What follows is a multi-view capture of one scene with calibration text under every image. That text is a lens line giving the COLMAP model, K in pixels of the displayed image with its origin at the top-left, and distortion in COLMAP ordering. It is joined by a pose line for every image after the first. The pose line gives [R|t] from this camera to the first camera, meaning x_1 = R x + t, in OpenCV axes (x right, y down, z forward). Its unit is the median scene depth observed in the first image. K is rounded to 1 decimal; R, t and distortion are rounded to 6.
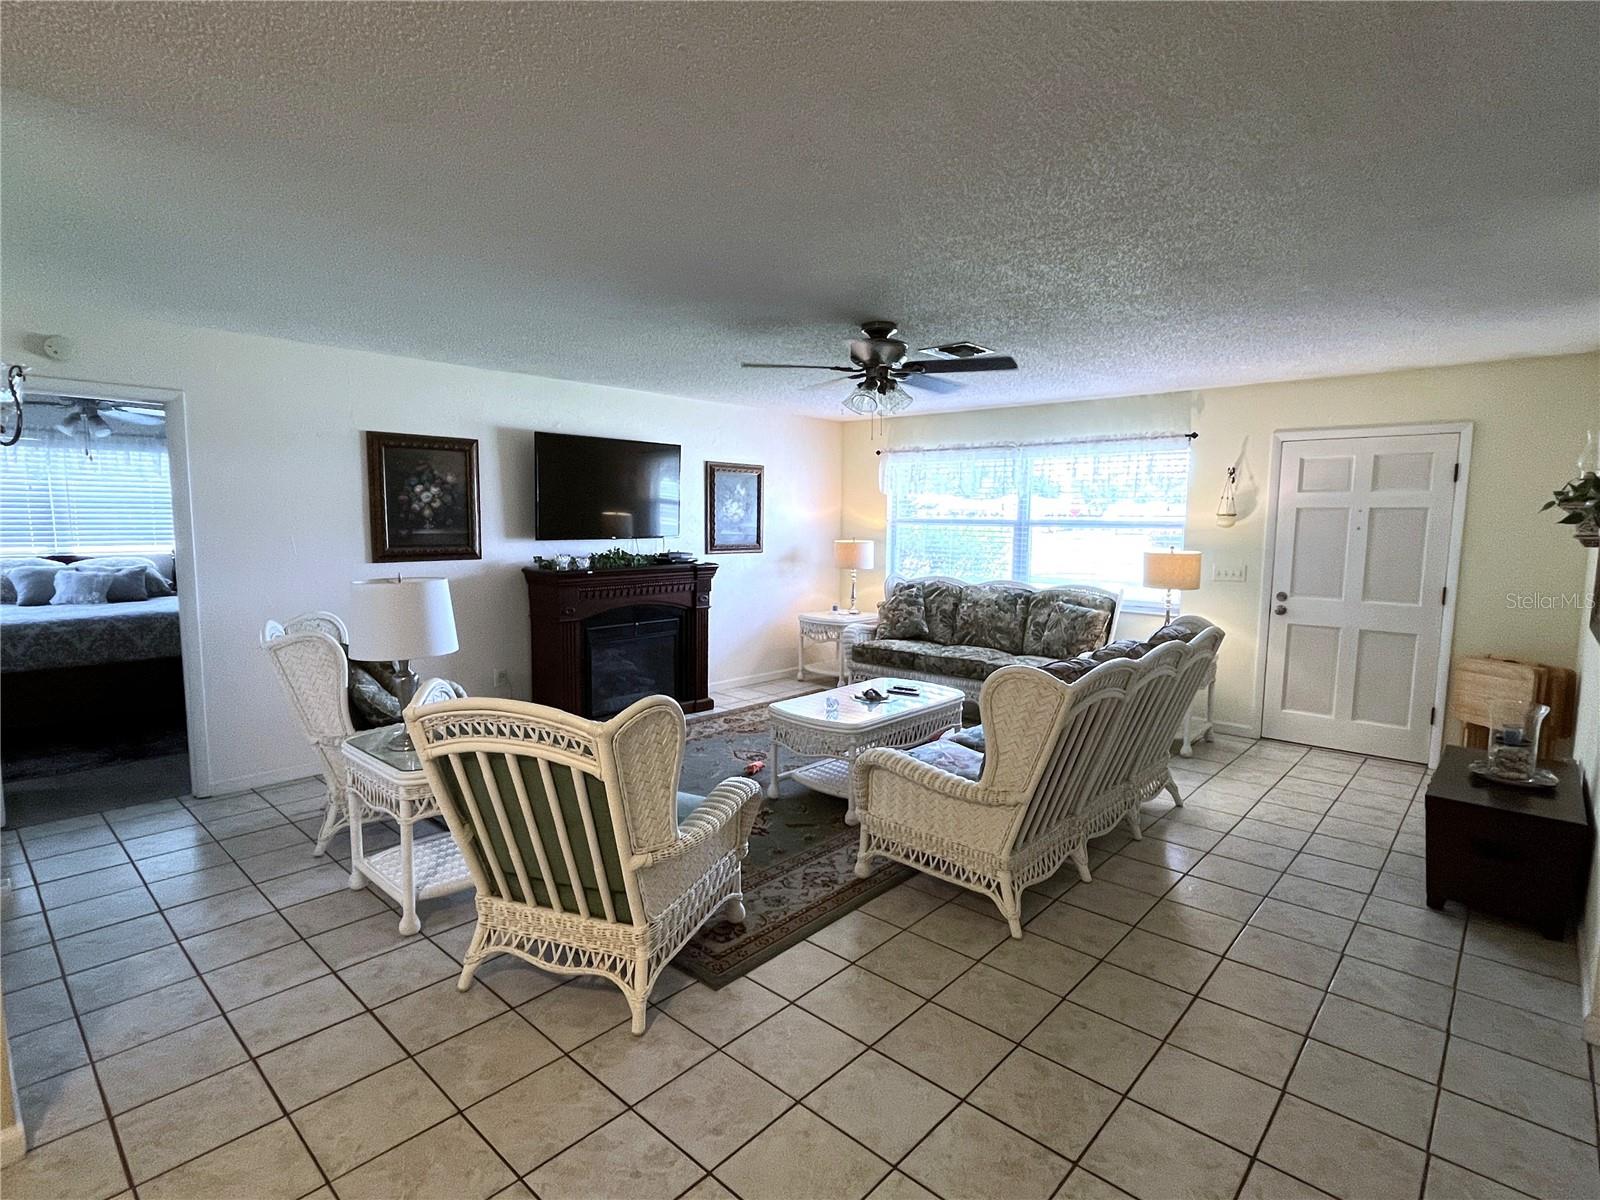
lens RADIAL K [[801.8, 0, 782.4], [0, 801.8, 603.6], [0, 0, 1]] dist [-0.000067, 0.000314]
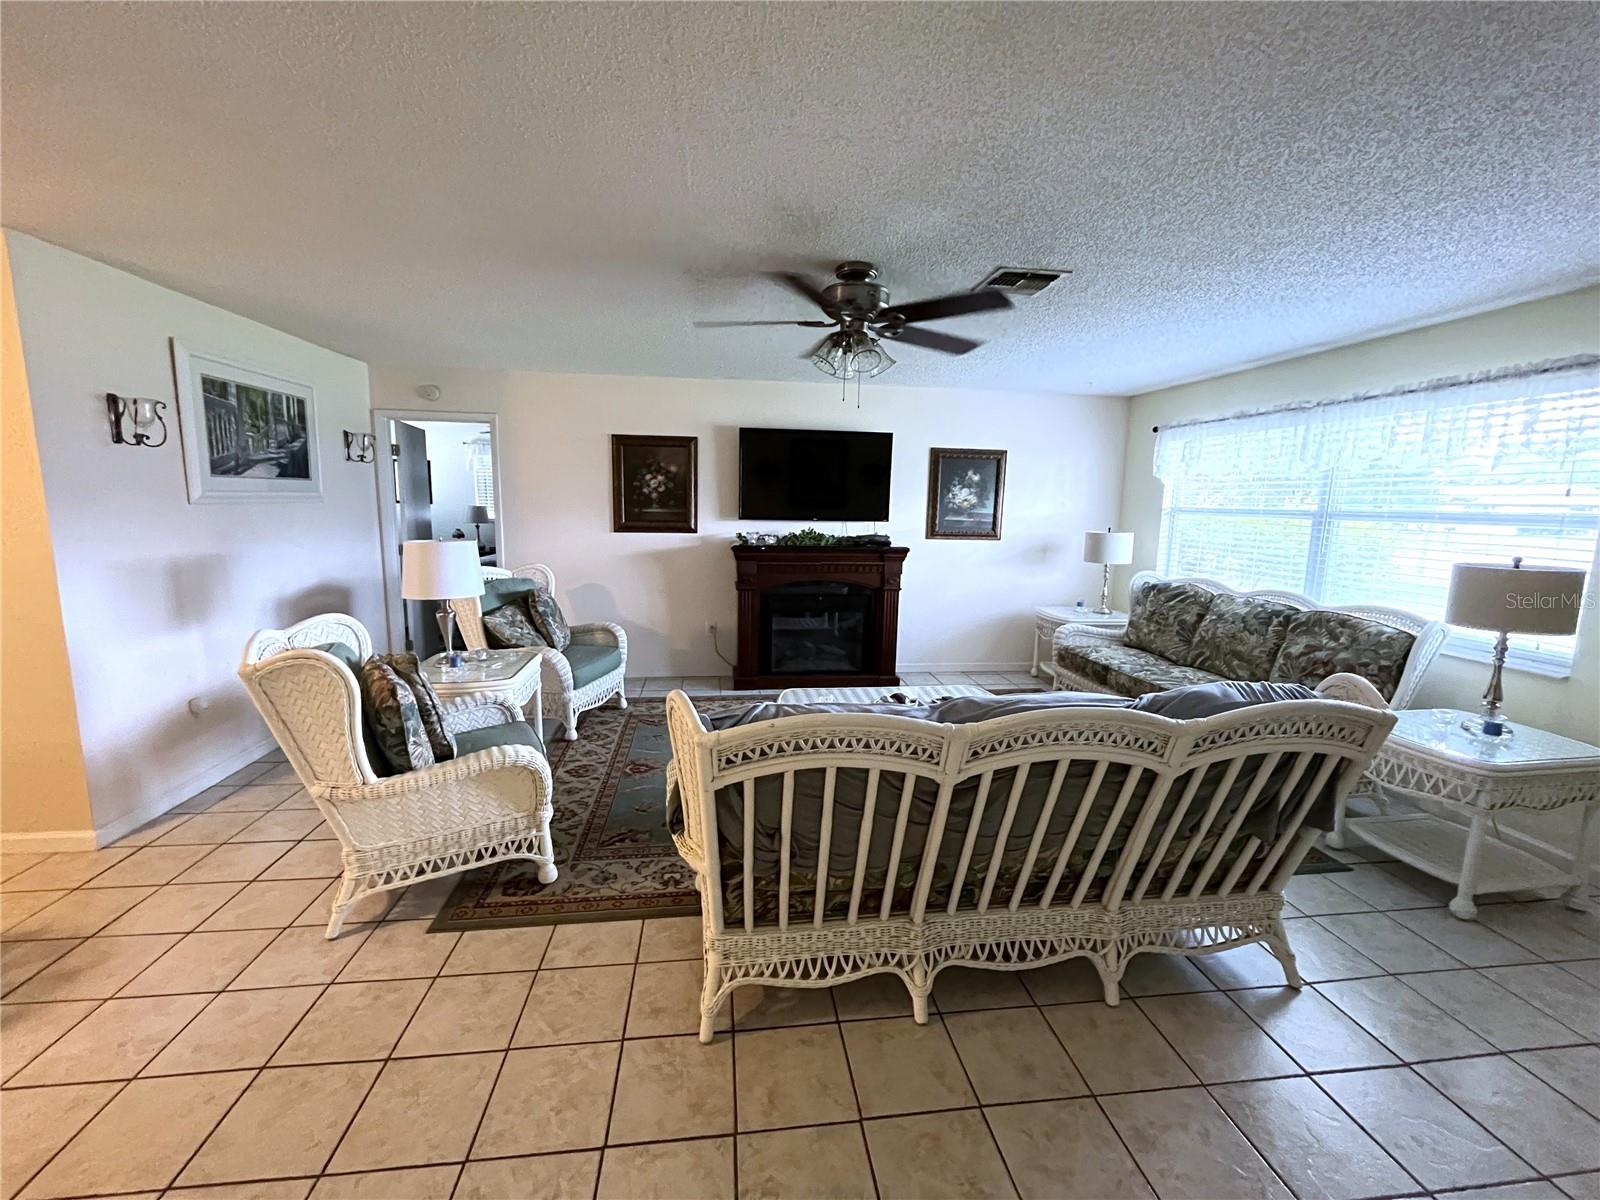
lens RADIAL K [[651.6, 0, 797.5], [0, 651.6, 594.8], [0, 0, 1]] dist [-0.002162, -0.000403]
pose [[0.767395, 0.097803, -0.633672, 0.358589], [-0.081045, 0.995167, 0.055449, -0.025888], [0.636032, 0.008805, 0.771612, 0.283987]]
